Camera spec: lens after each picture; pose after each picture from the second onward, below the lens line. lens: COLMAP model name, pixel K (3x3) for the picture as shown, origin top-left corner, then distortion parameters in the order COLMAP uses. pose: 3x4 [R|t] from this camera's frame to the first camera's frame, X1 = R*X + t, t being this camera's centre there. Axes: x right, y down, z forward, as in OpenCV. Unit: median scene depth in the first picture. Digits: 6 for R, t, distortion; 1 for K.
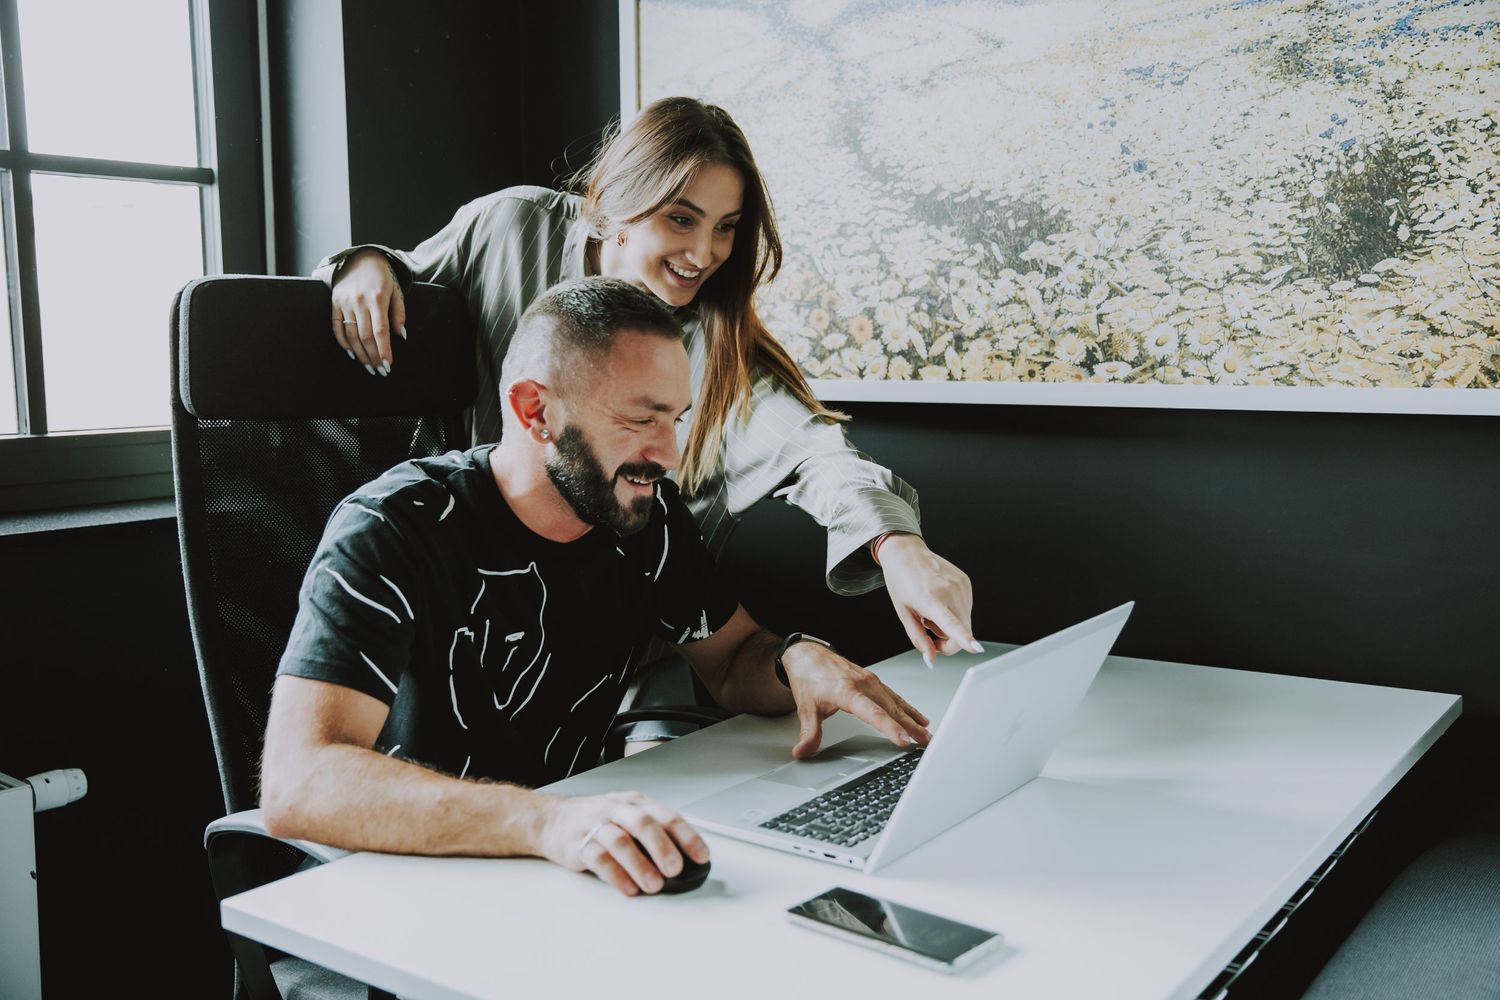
lens RADIAL K [[1475.1, 0, 747.9], [0, 1475.1, 496.0], [0, 0, 1]] dist [0.062283, 0.000000]
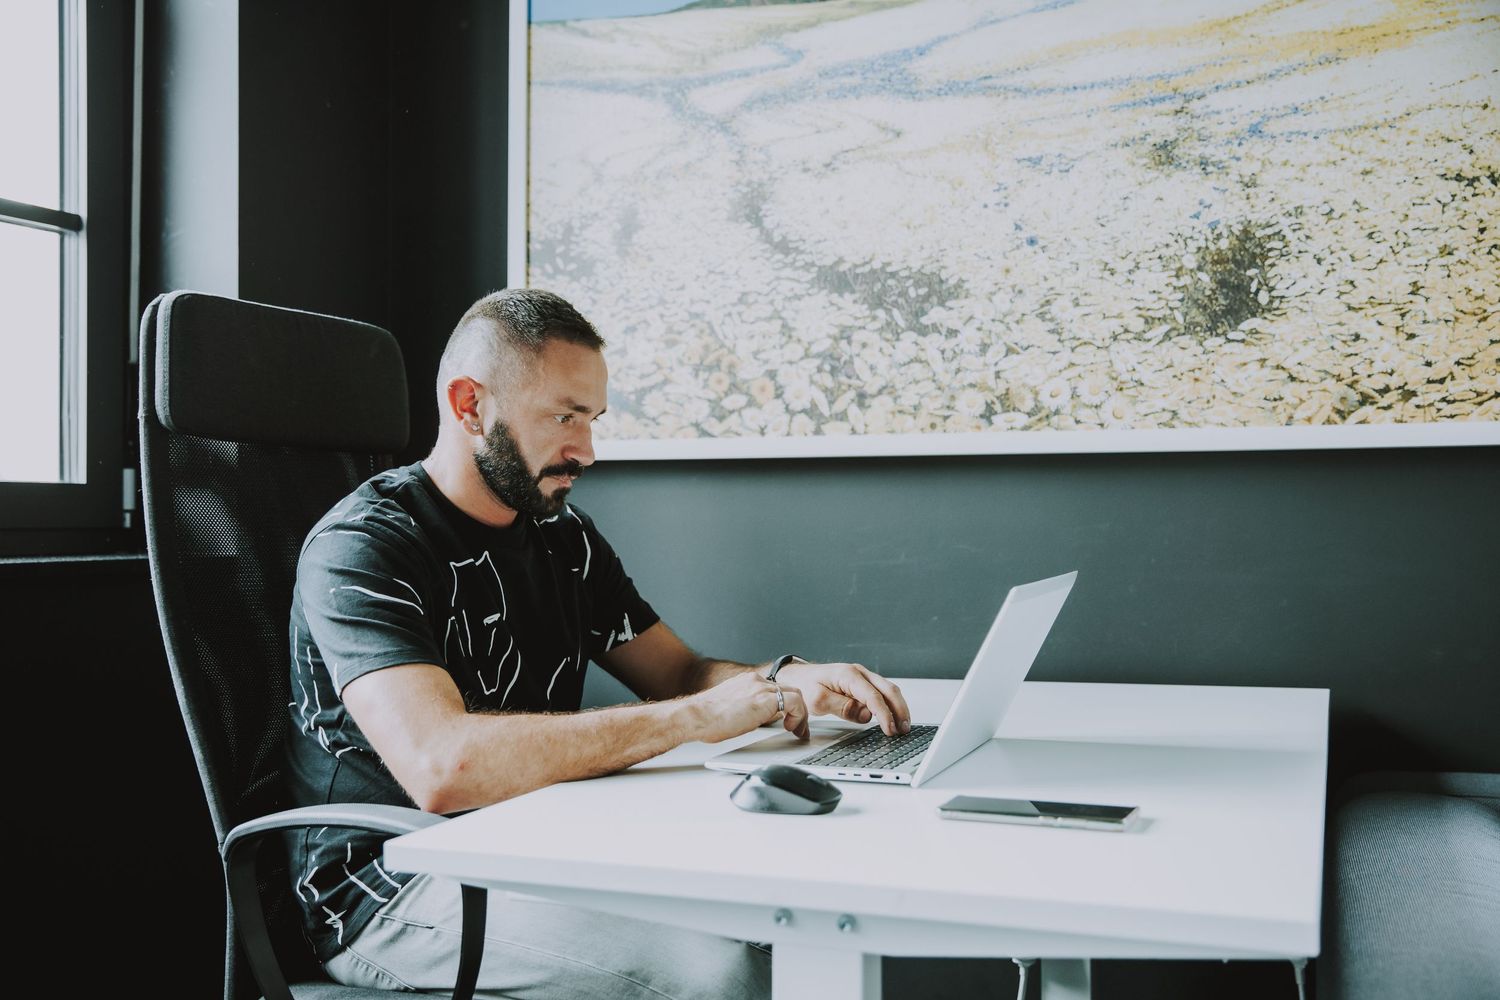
lens RADIAL K [[1475.1, 0, 753.4], [0, 1475.1, 504.3], [0, 0, 1]] dist [0.062283, 0.000000]
pose [[0.966424, 0.009918, 0.256760, -0.225743], [0.019951, 0.993342, -0.113461, 0.100199], [-0.256176, 0.114774, 0.959792, -0.012766]]
